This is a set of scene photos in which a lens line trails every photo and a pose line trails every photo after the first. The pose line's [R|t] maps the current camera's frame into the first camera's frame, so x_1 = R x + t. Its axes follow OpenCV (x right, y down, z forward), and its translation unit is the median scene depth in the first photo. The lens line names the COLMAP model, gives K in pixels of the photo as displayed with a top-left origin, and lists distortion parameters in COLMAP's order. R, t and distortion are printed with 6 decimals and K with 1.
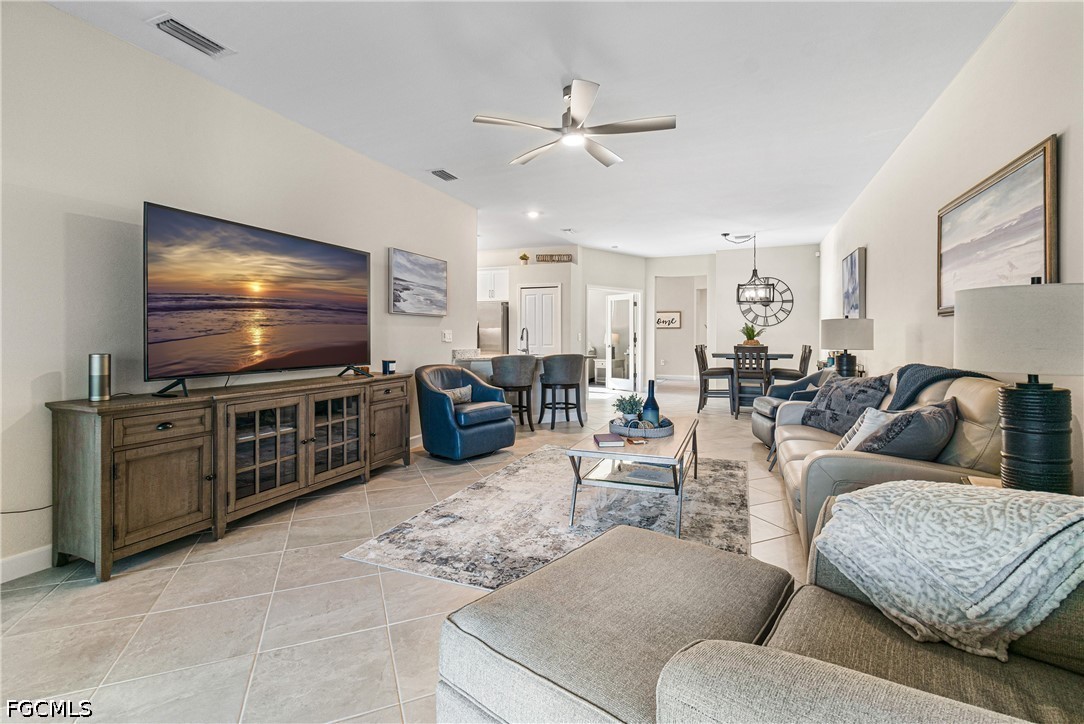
lens RADIAL K [[488.0, 0, 547.1], [0, 488.0, 335.2], [0, 0, 1]] dist [0.001740, -0.000307]
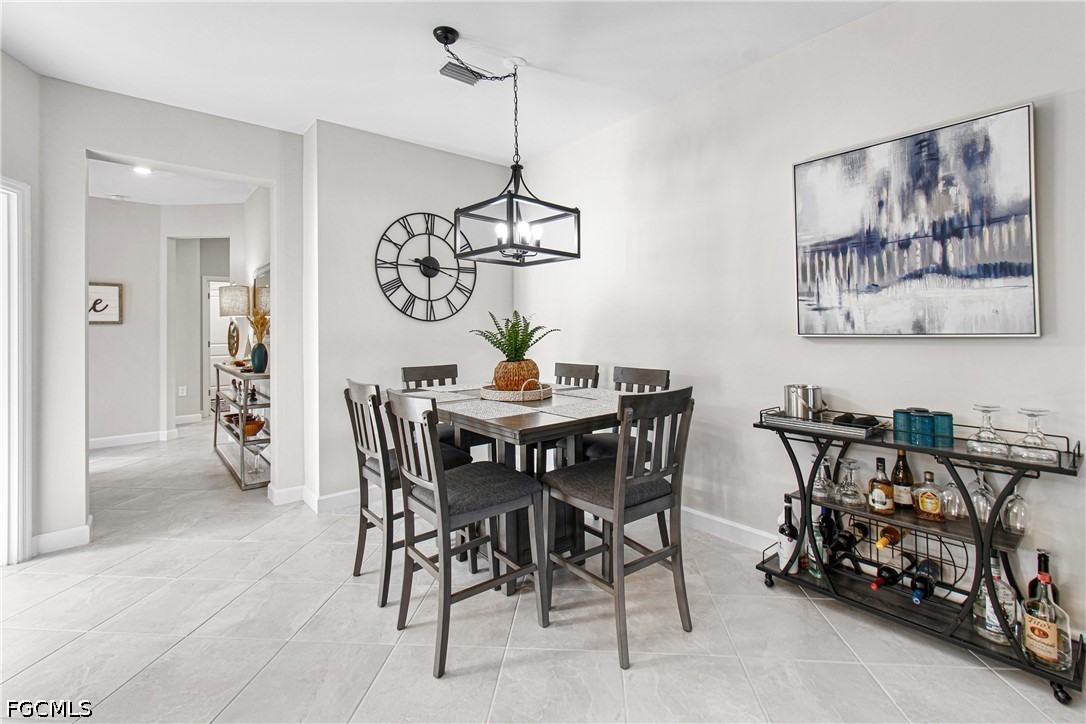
lens RADIAL K [[494.6, 0, 550.1], [0, 494.6, 324.6], [0, 0, 1]] dist [0.002306, -0.000409]
pose [[0.464907, 0.003704, 0.885352, 0.167045], [0.007684, 0.999937, -0.008218, -0.018847], [-0.885326, 0.010624, 0.464850, 1.207924]]
